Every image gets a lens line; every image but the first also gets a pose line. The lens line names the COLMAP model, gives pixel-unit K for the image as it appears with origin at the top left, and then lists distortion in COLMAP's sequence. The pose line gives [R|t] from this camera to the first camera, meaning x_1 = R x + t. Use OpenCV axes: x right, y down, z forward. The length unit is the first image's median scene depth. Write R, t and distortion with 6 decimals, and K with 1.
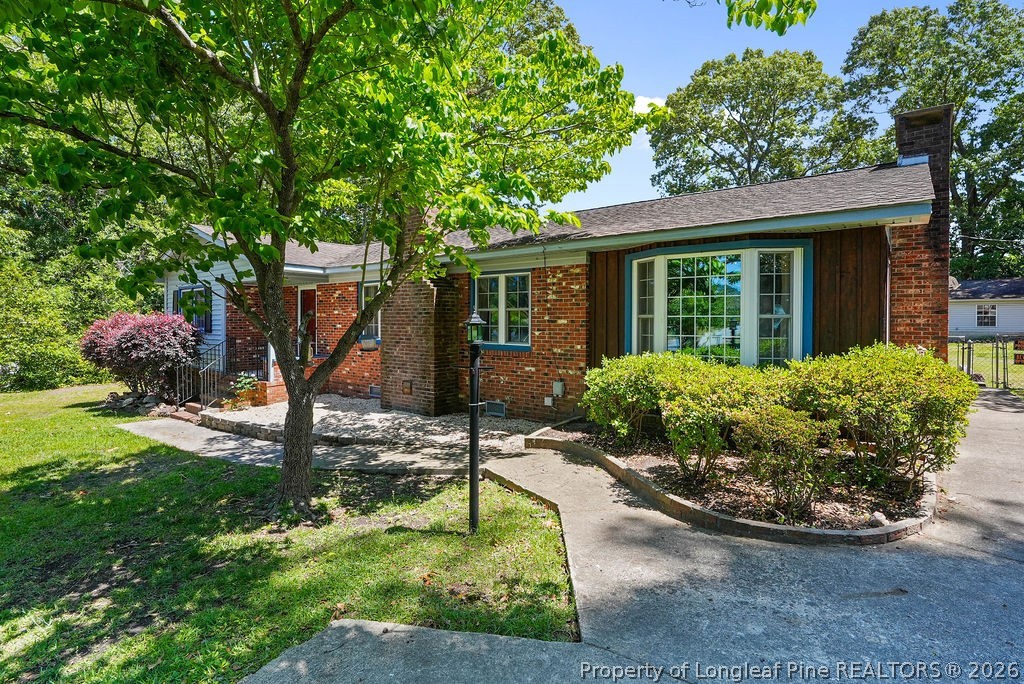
lens RADIAL K [[498.3, 0, 515.0], [0, 498.3, 334.0], [0, 0, 1]] dist [-0.004478, -0.000183]
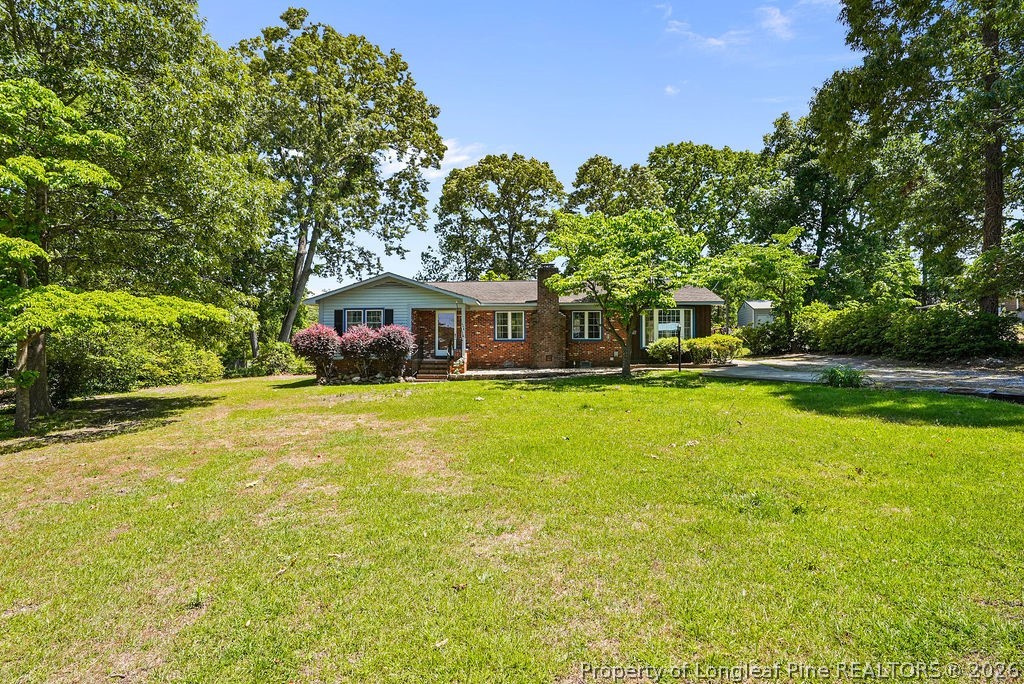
lens RADIAL K [[498.3, 0, 508.8], [0, 498.3, 346.0], [0, 0, 1]] dist [-0.004478, -0.000183]
pose [[0.828672, -0.000920, 0.559733, -1.742738], [0.016772, 0.999590, -0.023187, 0.105878], [-0.559483, 0.028602, 0.828348, -0.850264]]
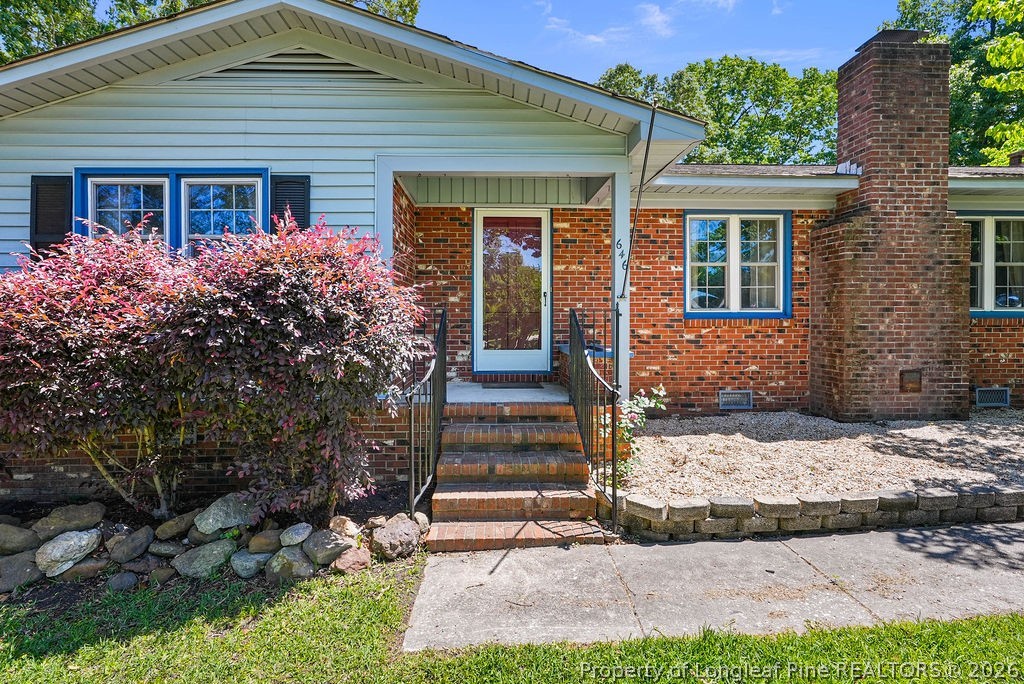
lens RADIAL K [[498.3, 0, 513.7], [0, 498.3, 334.0], [0, 0, 1]] dist [-0.004478, -0.000183]
pose [[0.771542, -0.020812, 0.635838, -1.042980], [0.022284, 0.999736, 0.005682, 0.035193], [-0.635789, 0.009786, 0.771801, 0.875030]]
